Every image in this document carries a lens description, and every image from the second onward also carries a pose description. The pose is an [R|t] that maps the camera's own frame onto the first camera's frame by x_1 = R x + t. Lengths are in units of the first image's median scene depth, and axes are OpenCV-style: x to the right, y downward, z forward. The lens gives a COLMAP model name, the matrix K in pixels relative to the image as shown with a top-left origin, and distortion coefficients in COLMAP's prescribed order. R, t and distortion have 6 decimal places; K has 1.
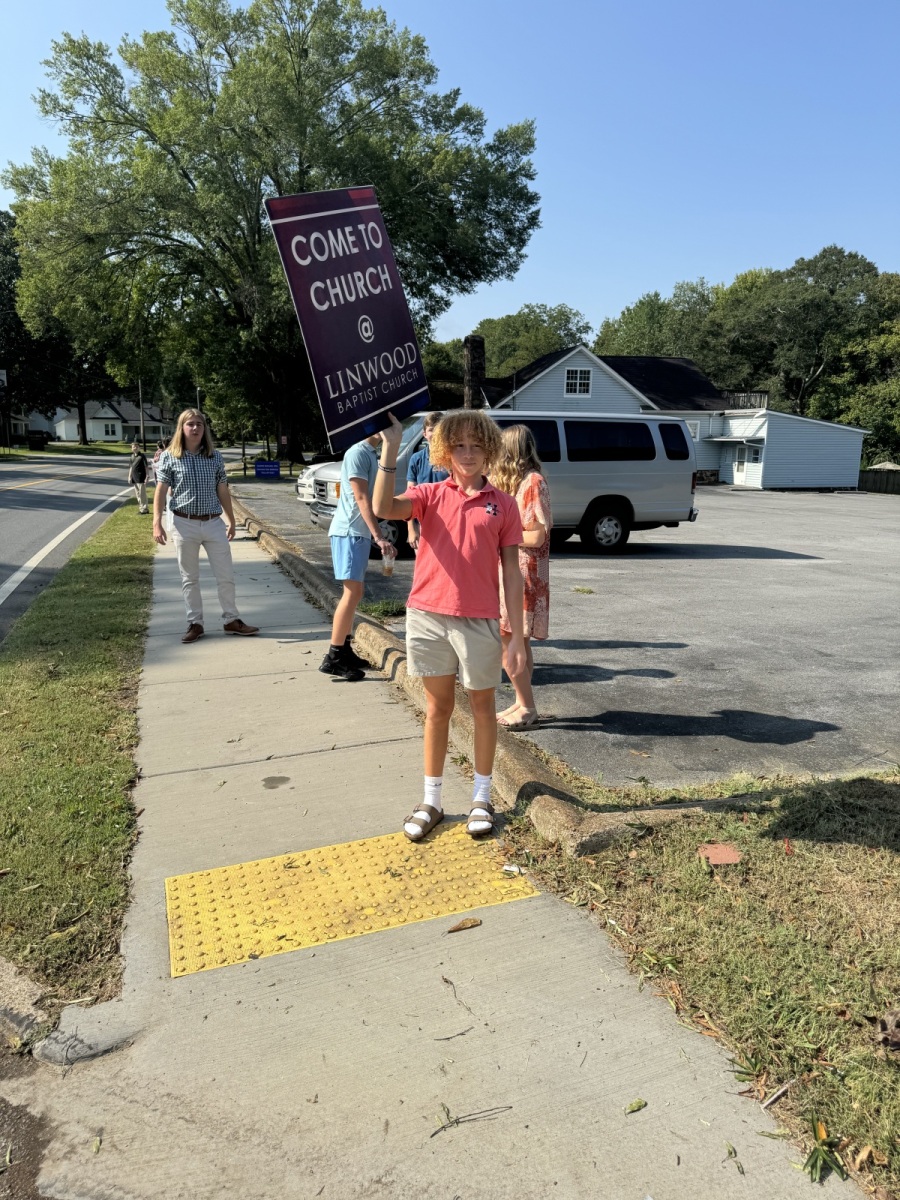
lens RADIAL K [[870.7, 0, 445.5], [0, 870.7, 599.0], [0, 0, 1]] dist [0.135271, -0.202095]
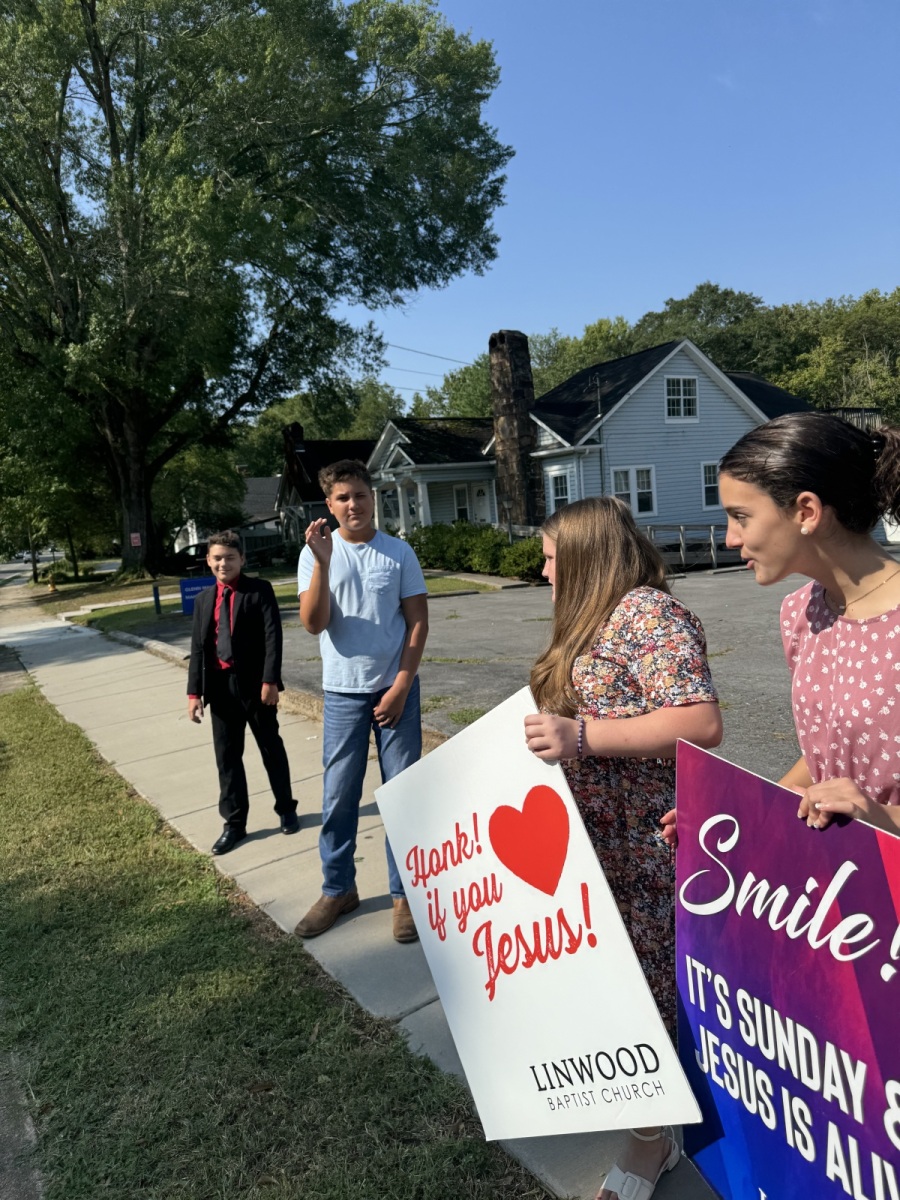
lens RADIAL K [[864.7, 0, 462.7], [0, 864.7, 597.2], [0, 0, 1]] dist [0.208807, -0.430794]
pose [[0.954431, -0.109034, 0.277802, -0.178939], [0.135922, 0.987534, -0.079386, -0.081359], [-0.265683, 0.113527, 0.957353, 0.465517]]
